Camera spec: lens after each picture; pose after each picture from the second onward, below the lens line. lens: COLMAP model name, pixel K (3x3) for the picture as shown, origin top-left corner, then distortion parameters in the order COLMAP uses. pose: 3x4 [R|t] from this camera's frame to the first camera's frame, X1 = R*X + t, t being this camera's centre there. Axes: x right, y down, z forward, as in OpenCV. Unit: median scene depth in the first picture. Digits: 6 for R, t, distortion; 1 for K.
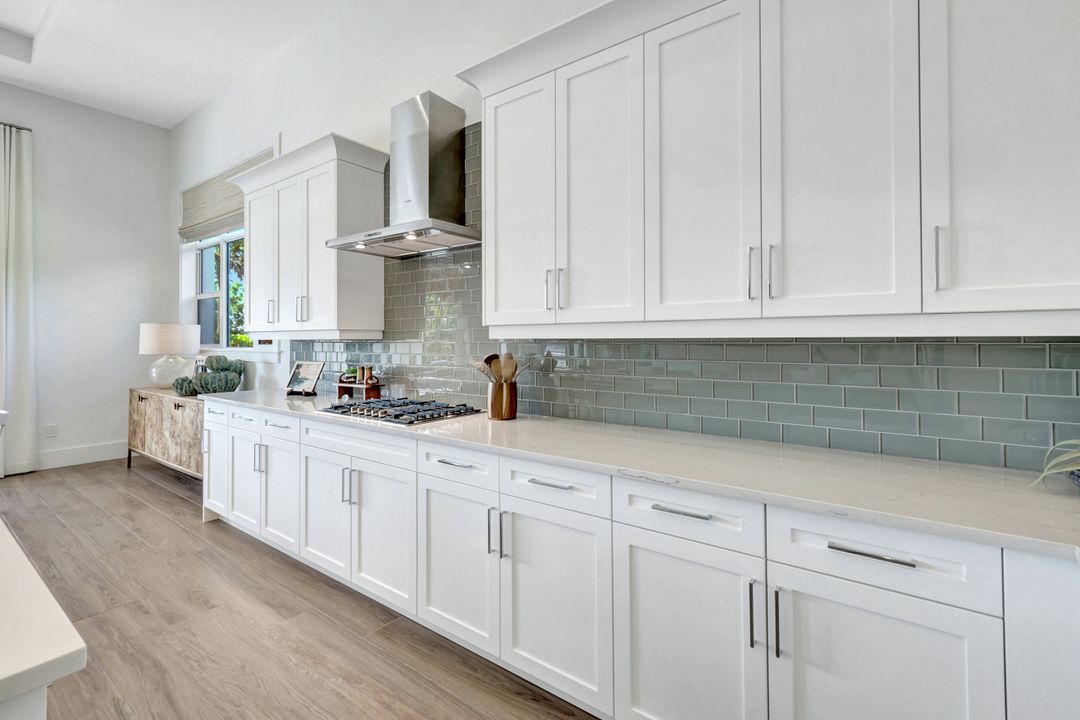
lens RADIAL K [[476.6, 0, 557.7], [0, 476.6, 333.2], [0, 0, 1]] dist [-0.001678, -0.000405]
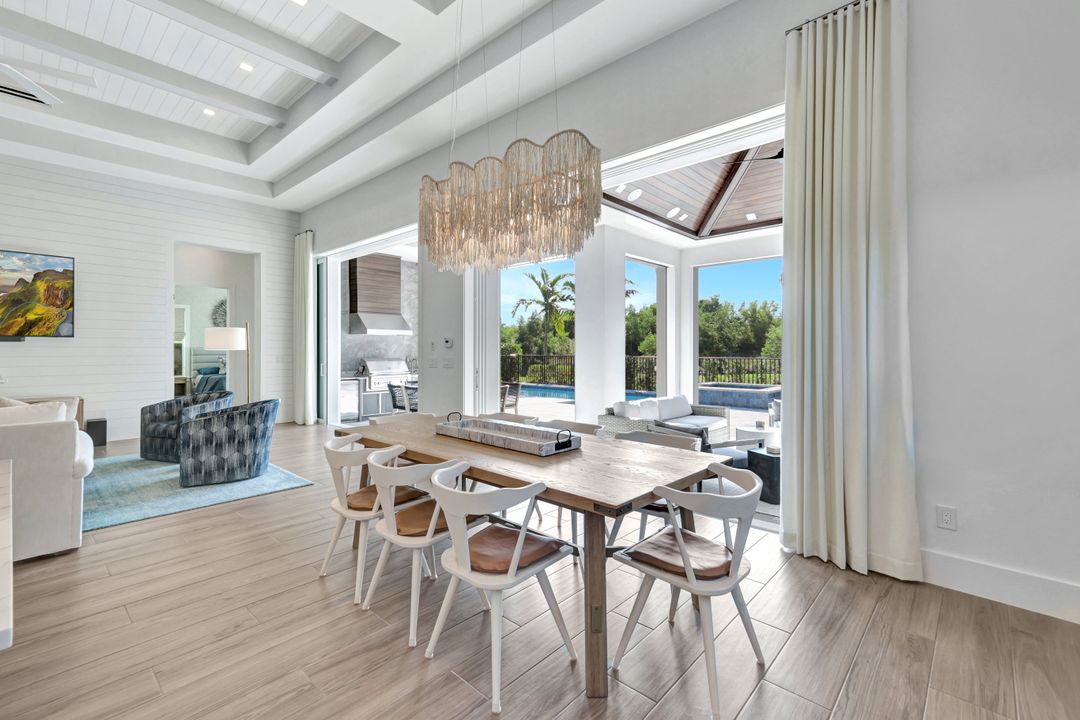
lens RADIAL K [[480.4, 0, 542.9], [0, 480.4, 348.5], [0, 0, 1]] dist [0.027563, -0.000017]
pose [[-0.130733, -0.001364, -0.991417, -0.979928], [0.010821, 0.999938, -0.002802, 0.021195], [0.991359, -0.011095, -0.130710, 1.337319]]
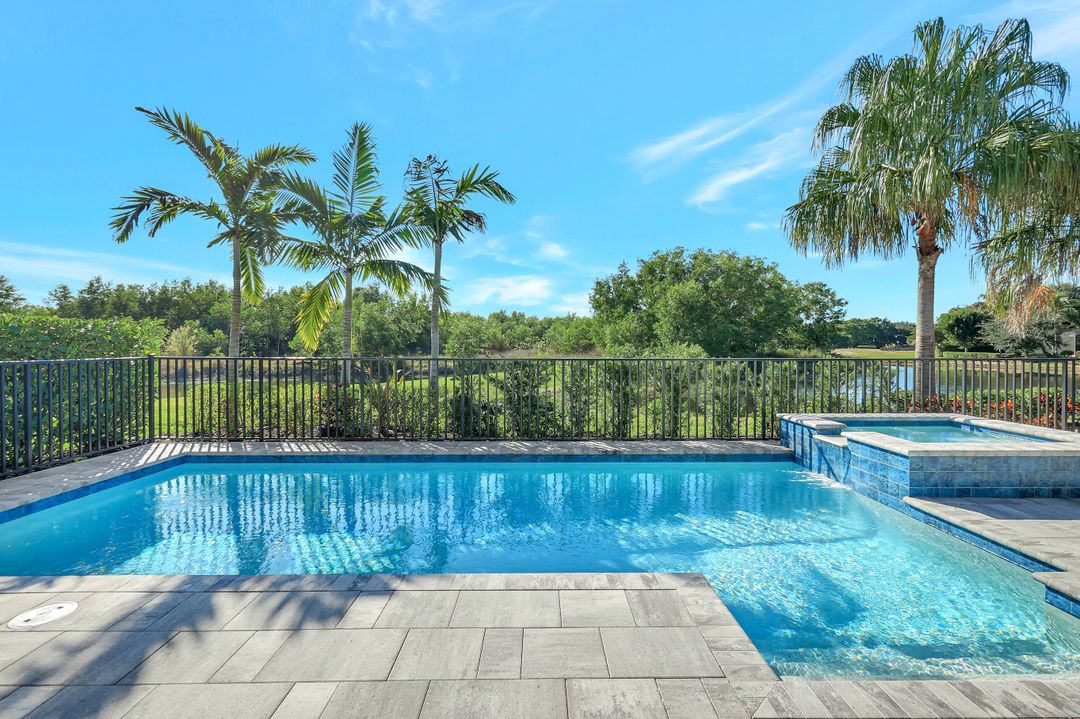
lens RADIAL K [[490.4, 0, 541.6], [0, 490.4, 354.8], [0, 0, 1]] dist [0.001462, 0.001138]
pose [[0.577008, 0.014066, -0.816617, -6.442265], [0.008526, 0.999693, 0.023244, 0.049967], [0.816694, -0.020375, 0.576711, -0.174502]]
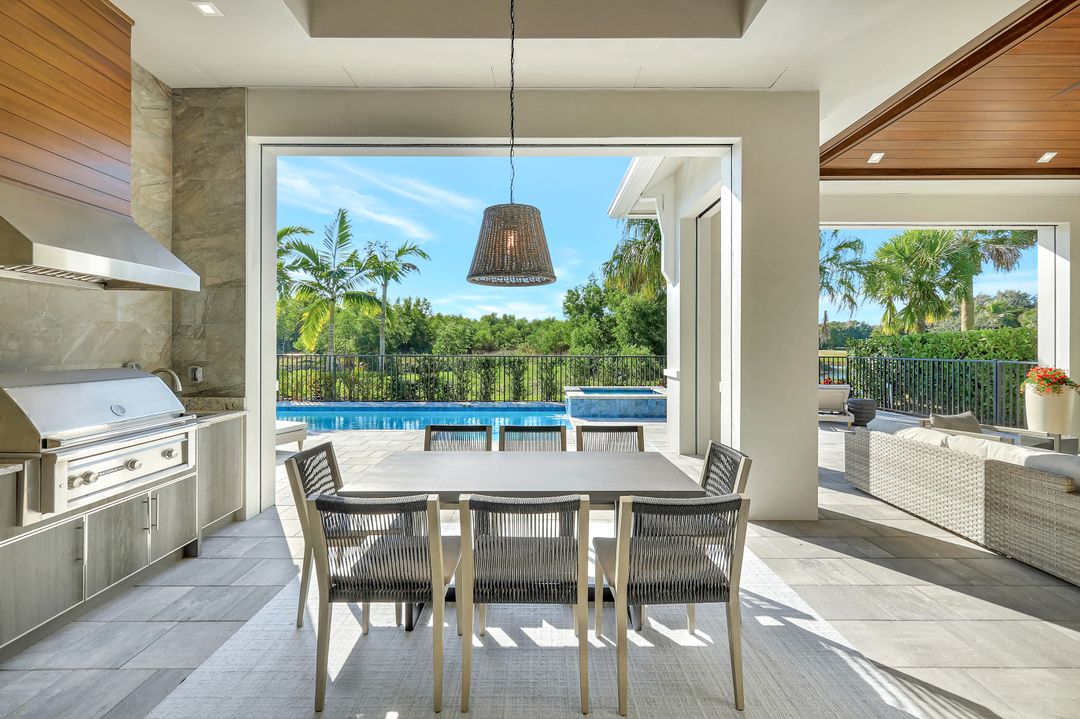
lens RADIAL K [[479.9, 0, 542.9], [0, 479.9, 346.1], [0, 0, 1]] dist [0.002104, 0.000010]
pose [[0.580218, 0.000791, -0.814461, -3.771930], [0.005109, 0.999976, 0.004611, 0.020740], [0.814445, -0.006837, 0.580200, -0.558263]]
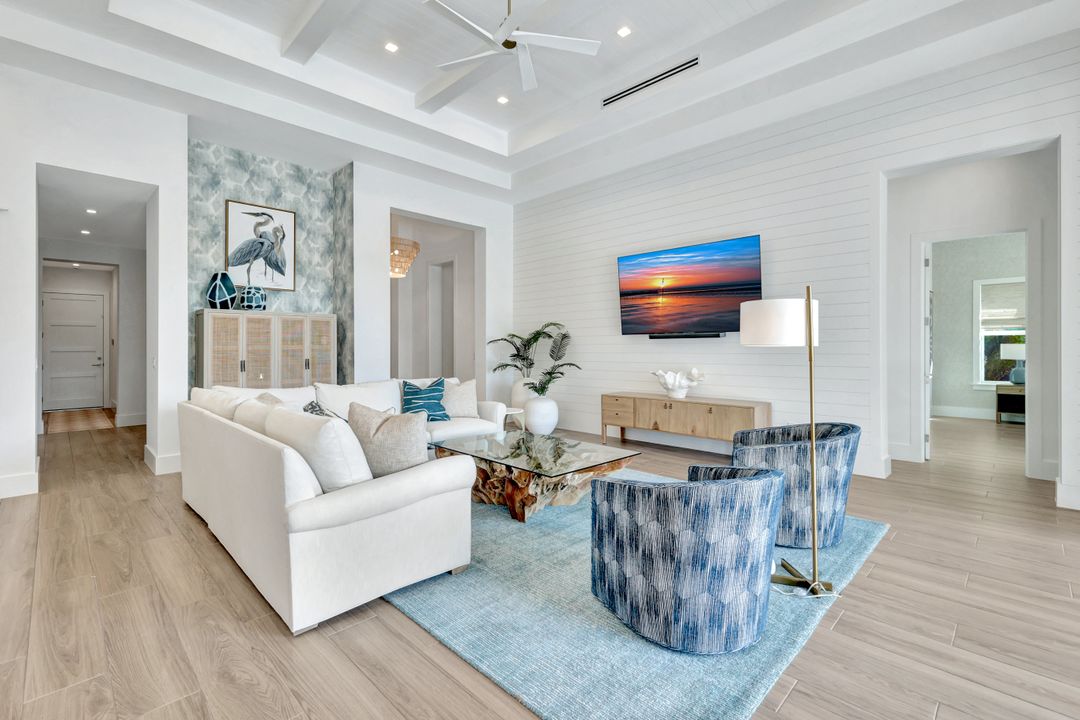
lens RADIAL K [[479.9, 0, 542.9], [0, 479.9, 346.6], [0, 0, 1]] dist [0.002104, 0.000010]
pose [[-0.985252, 0.006122, 0.170999, -2.909069], [0.004458, 0.999939, -0.010113, 0.013506], [-0.171050, -0.009201, -0.985219, 0.691464]]
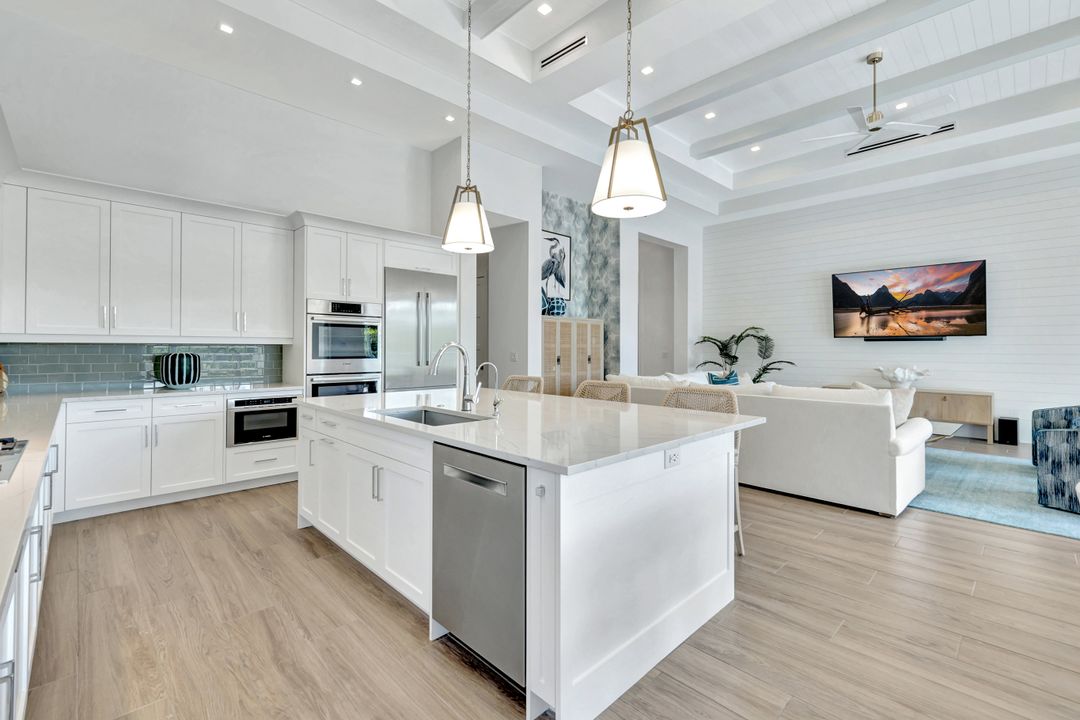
lens RADIAL K [[474.6, 0, 540.7], [0, 474.6, 346.5], [0, 0, 1]] dist [0.010820, 0.000057]
pose [[-0.982615, -0.001524, 0.185646, -1.354641], [-0.003751, 0.999925, -0.011650, 0.029583], [-0.185615, -0.012143, -0.982548, 1.639838]]
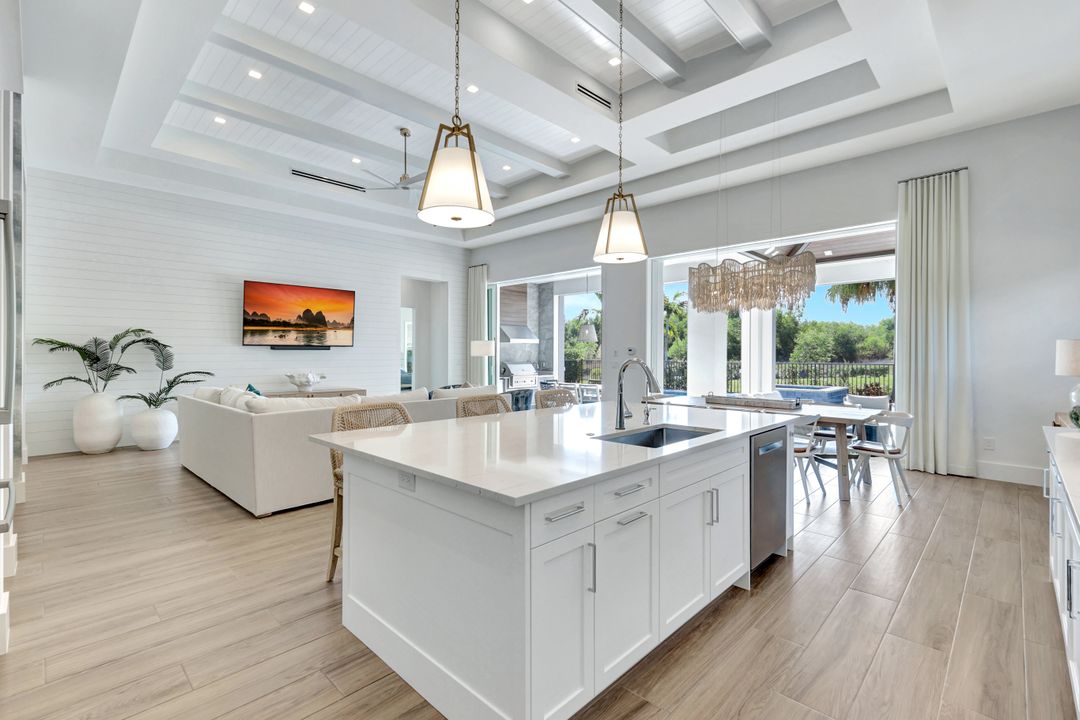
lens RADIAL K [[490.4, 0, 541.6], [0, 490.4, 355.3], [0, 0, 1]] dist [0.001462, 0.001138]
pose [[-0.157886, 0.002665, -0.987454, 0.358671], [0.007818, 0.999968, 0.001449, -0.002624], [0.987426, -0.007491, -0.157902, 0.415136]]
